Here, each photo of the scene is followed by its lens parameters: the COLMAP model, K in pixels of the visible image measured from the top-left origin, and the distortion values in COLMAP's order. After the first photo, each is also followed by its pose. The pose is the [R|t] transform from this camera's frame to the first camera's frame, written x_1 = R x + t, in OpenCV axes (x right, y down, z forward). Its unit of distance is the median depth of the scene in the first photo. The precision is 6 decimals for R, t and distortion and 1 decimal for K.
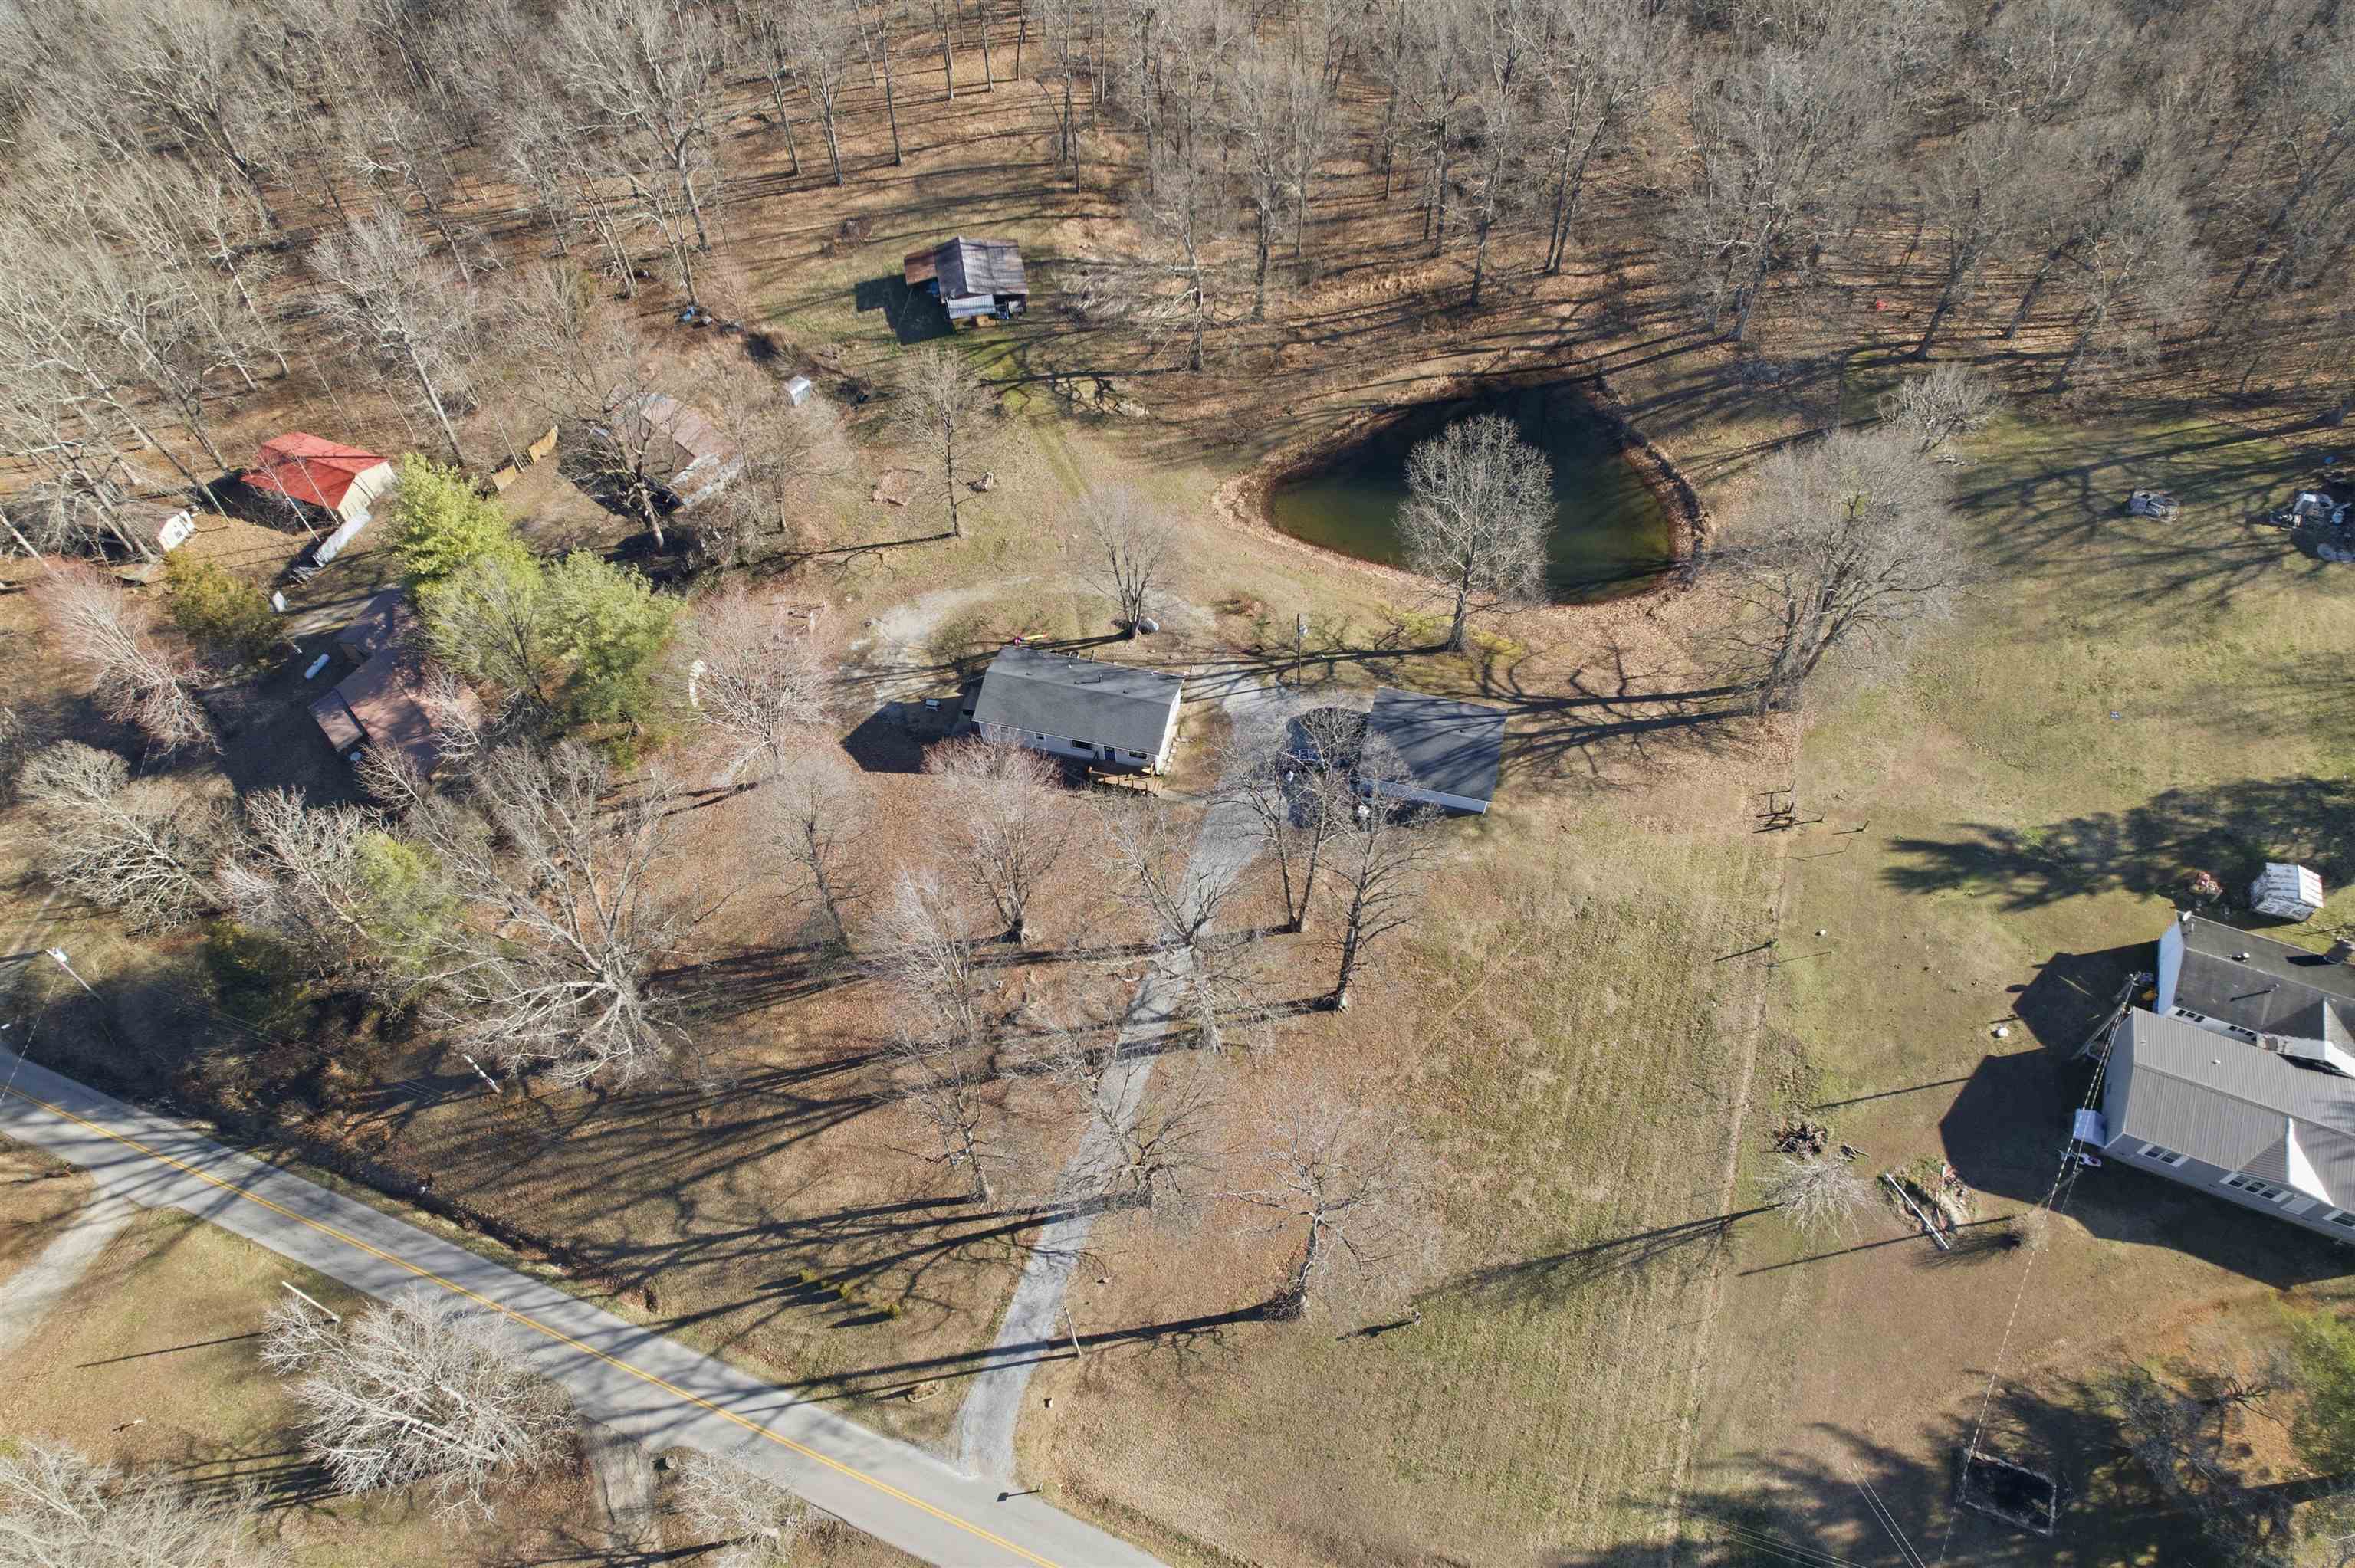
lens RADIAL K [[1524.2, 0, 1177.5], [0, 1524.2, 784.0], [0, 0, 1]] dist [-0.057483, 0.000274]
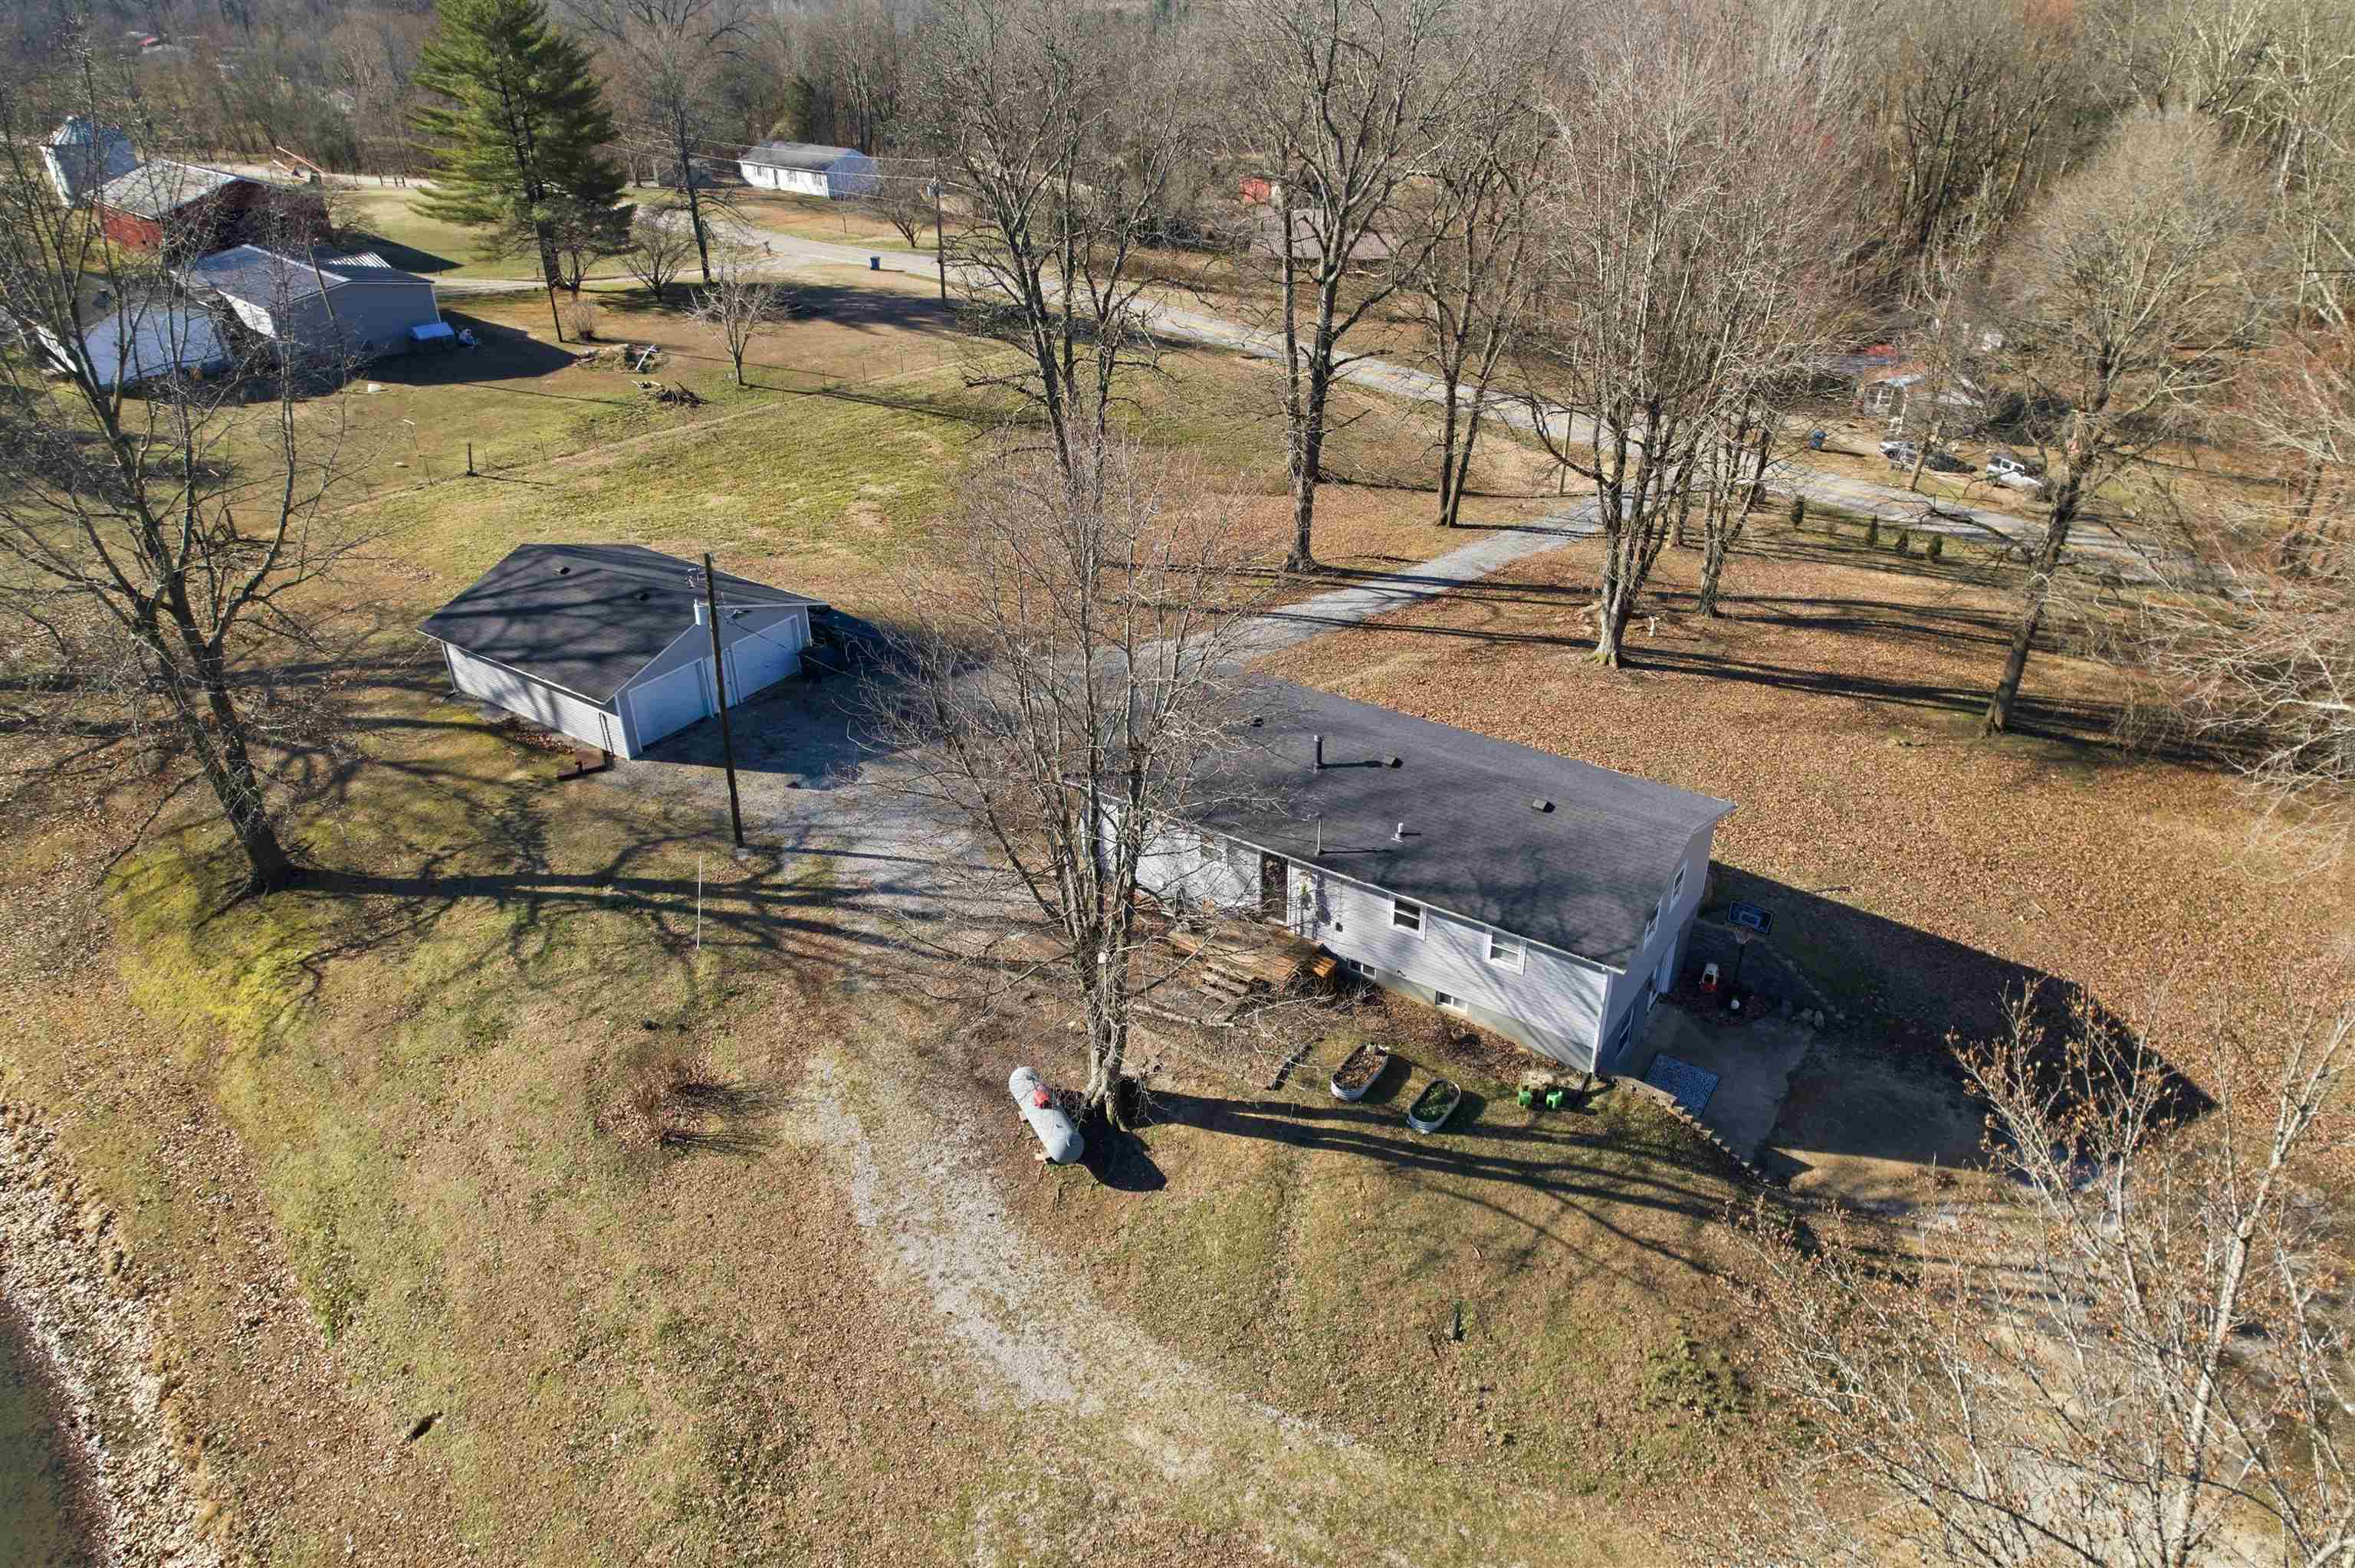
lens RADIAL K [[1524.2, 0, 1177.5], [0, 1524.2, 784.0], [0, 0, 1]] dist [-0.057483, 0.000274]
pose [[-0.938489, -0.128202, 0.320628, -0.102108], [0.305219, 0.126266, 0.943874, -0.303172], [-0.161491, 0.983677, -0.079369, 0.839828]]
